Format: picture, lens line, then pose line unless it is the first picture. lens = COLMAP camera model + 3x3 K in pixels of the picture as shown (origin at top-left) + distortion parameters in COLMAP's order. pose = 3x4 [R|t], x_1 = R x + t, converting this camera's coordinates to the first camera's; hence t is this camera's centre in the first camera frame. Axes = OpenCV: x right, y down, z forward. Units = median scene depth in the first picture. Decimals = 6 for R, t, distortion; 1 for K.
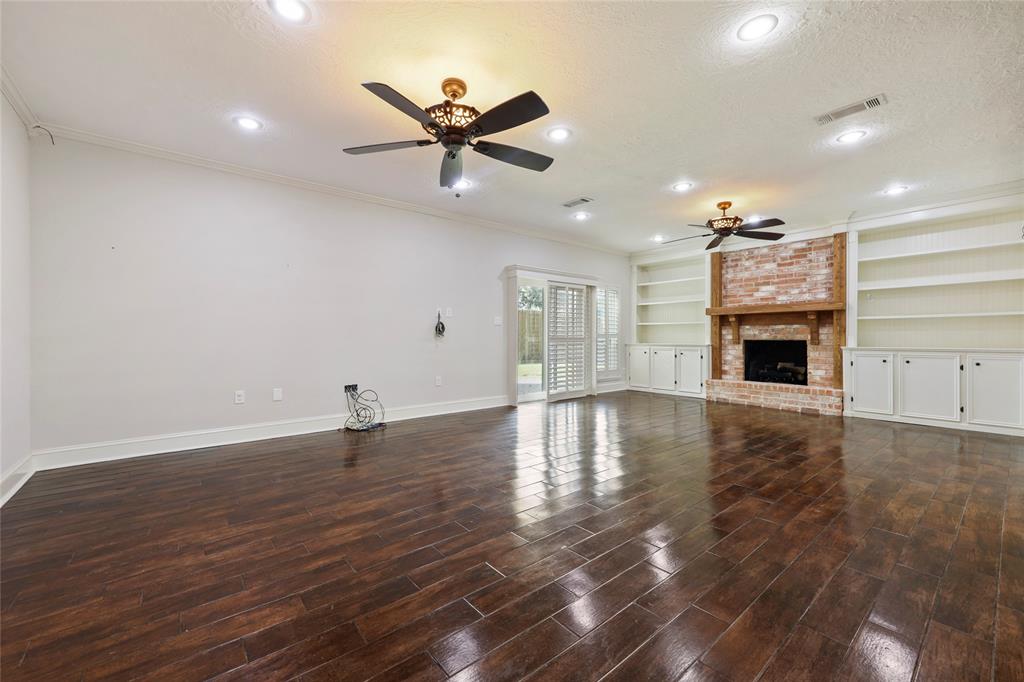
lens RADIAL K [[409.7, 0, 514.7], [0, 409.7, 338.2], [0, 0, 1]] dist [0.004727, -0.000673]
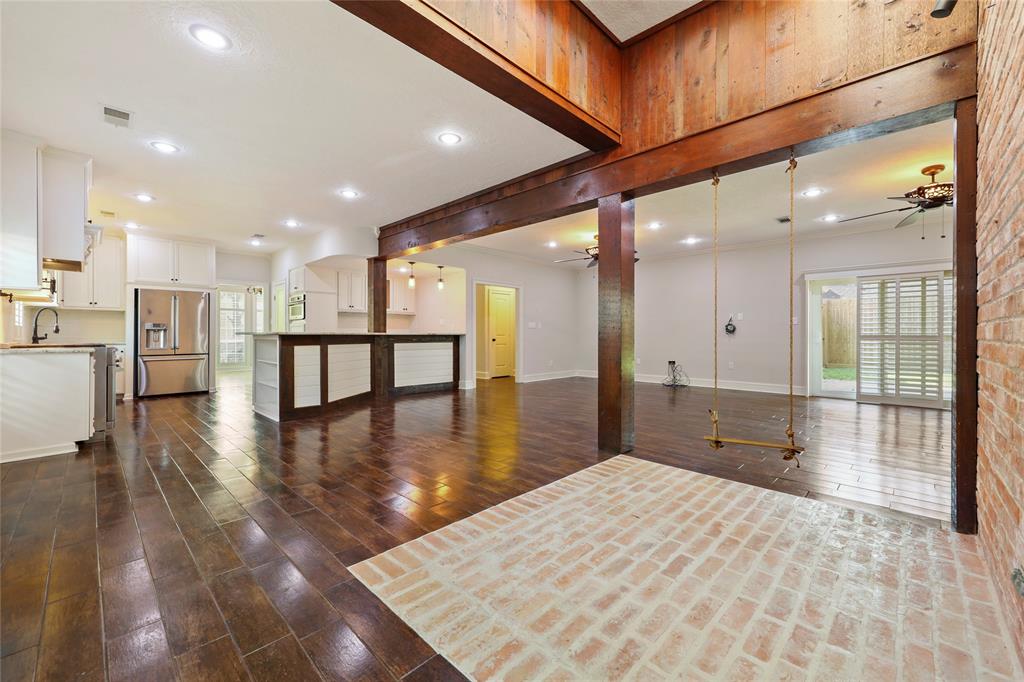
lens RADIAL K [[409.7, 0, 511.8], [0, 409.7, 336.9], [0, 0, 1]] dist [0.004727, -0.000673]
pose [[0.102975, 0.005338, -0.994670, 1.015504], [-0.005274, 0.999974, 0.004820, 0.001815], [0.994670, 0.004749, 0.103001, 0.087548]]
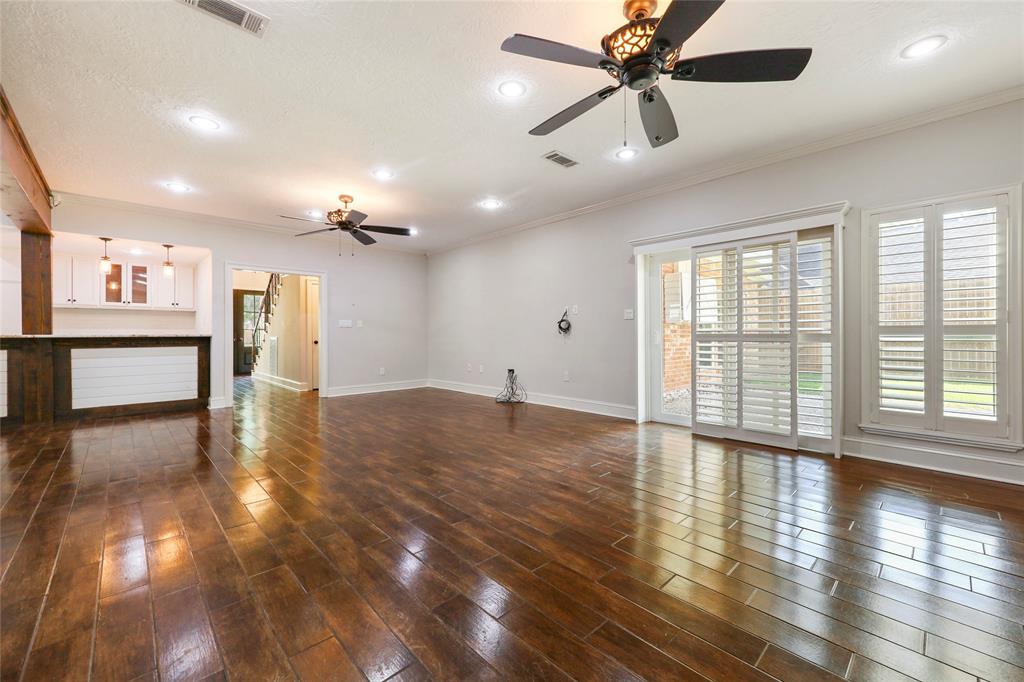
lens RADIAL K [[409.7, 0, 513.5], [0, 409.7, 331.4], [0, 0, 1]] dist [0.004727, -0.000673]
pose [[0.068825, -0.007499, -0.997601, 0.745941], [0.000900, 0.999972, -0.007454, -0.001770], [0.997628, -0.000385, 0.068830, 0.701550]]
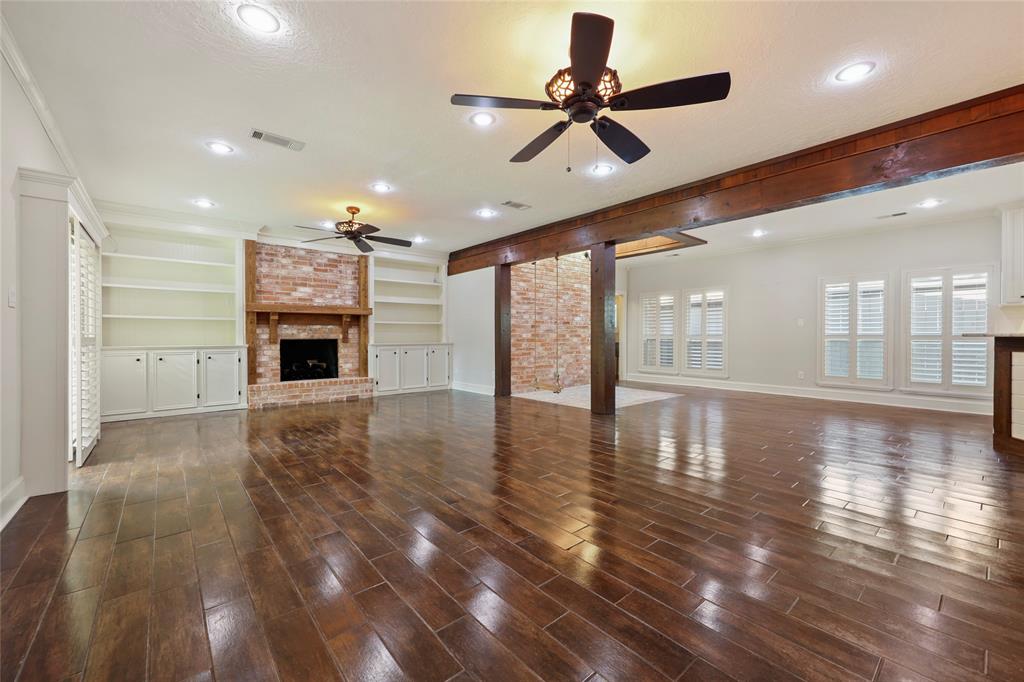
lens RADIAL K [[409.7, 0, 515.7], [0, 409.7, 338.6], [0, 0, 1]] dist [0.004727, -0.000673]
pose [[-0.017547, -0.005324, 0.999832, -0.449903], [0.004756, 0.999974, 0.005408, -0.000359], [-0.999835, 0.004850, -0.017522, 0.504295]]
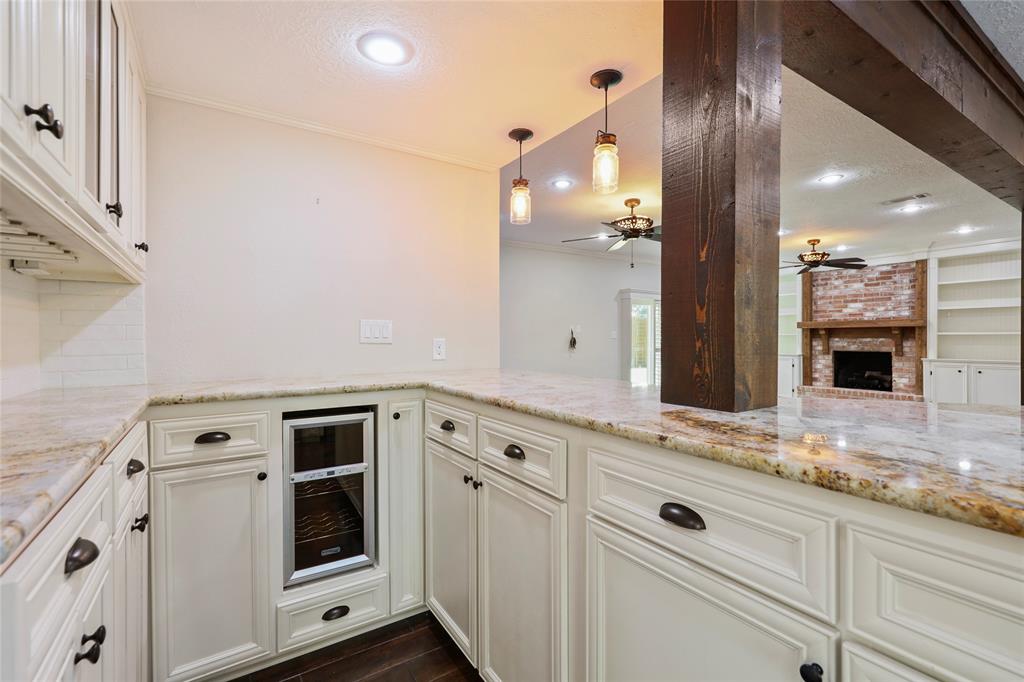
lens RADIAL K [[458.9, 0, 518.5], [0, 458.9, 338.3], [0, 0, 1]] dist [0.005233, 0.000021]
pose [[0.994228, 0.000757, -0.107285, -0.173320], [-0.000701, 1.000000, 0.000562, -0.032251], [0.107285, -0.000483, 0.994228, -0.367210]]
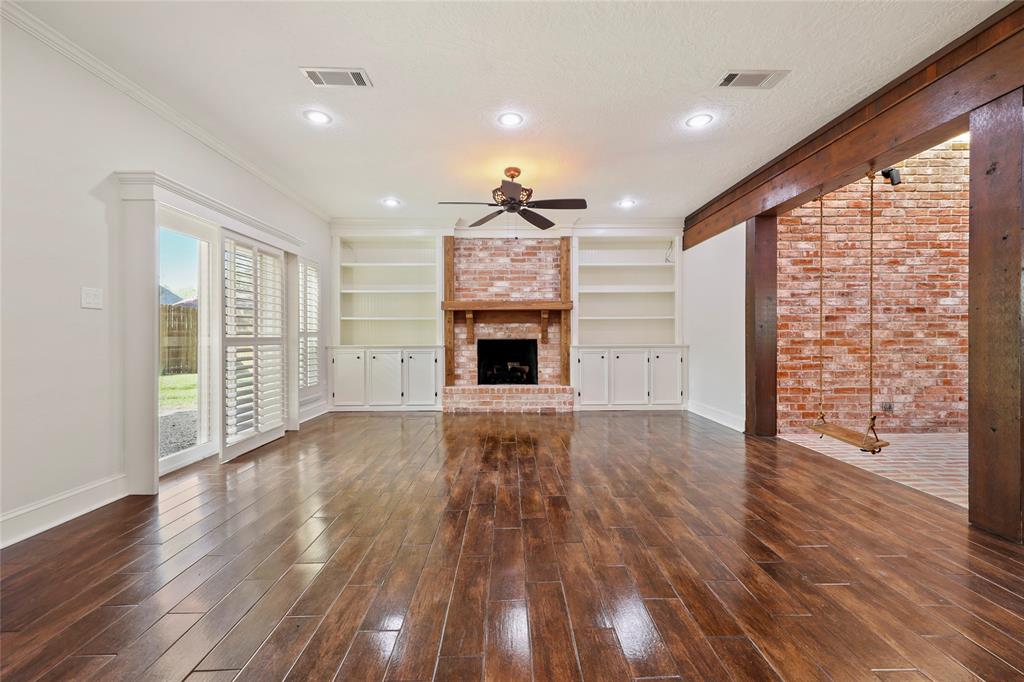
lens RADIAL K [[409.7, 0, 513.9], [0, 409.7, 337.9], [0, 0, 1]] dist [0.004727, -0.000673]
pose [[0.627040, -0.005346, 0.778968, -0.096077], [0.004732, 0.999984, 0.003053, -0.001357], [-0.778972, 0.001772, 0.627056, 0.410587]]
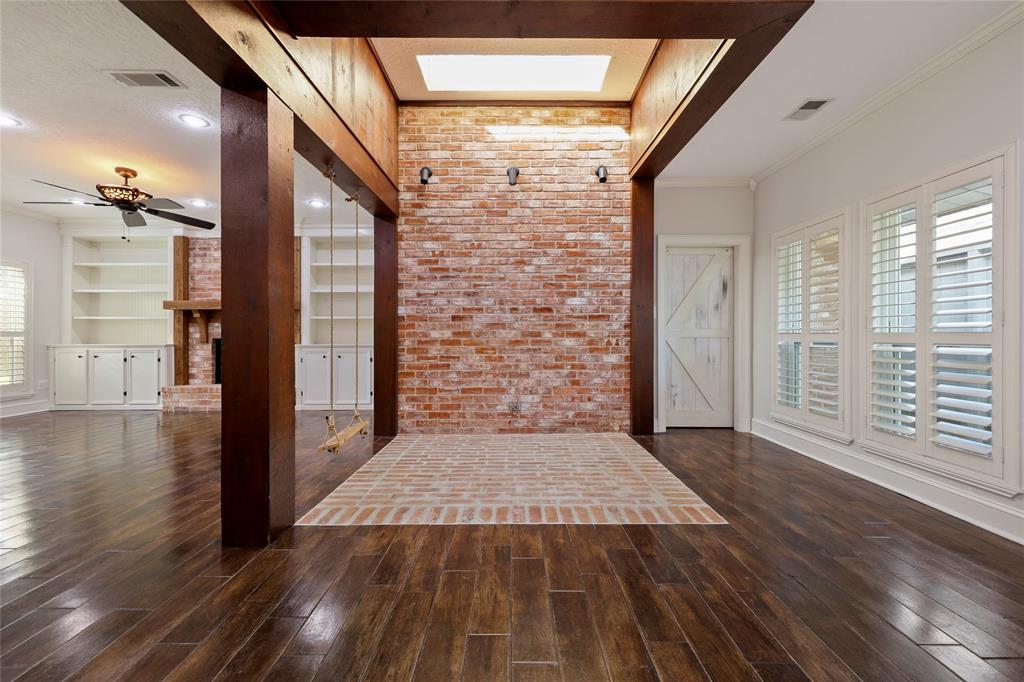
lens RADIAL K [[409.7, 0, 512.5], [0, 409.7, 334.7], [0, 0, 1]] dist [0.004727, -0.000673]
pose [[0.636586, 0.000416, 0.771206, 0.306468], [0.003308, 0.999989, -0.003270, 0.000724], [-0.771199, 0.004633, 0.636577, -0.084146]]
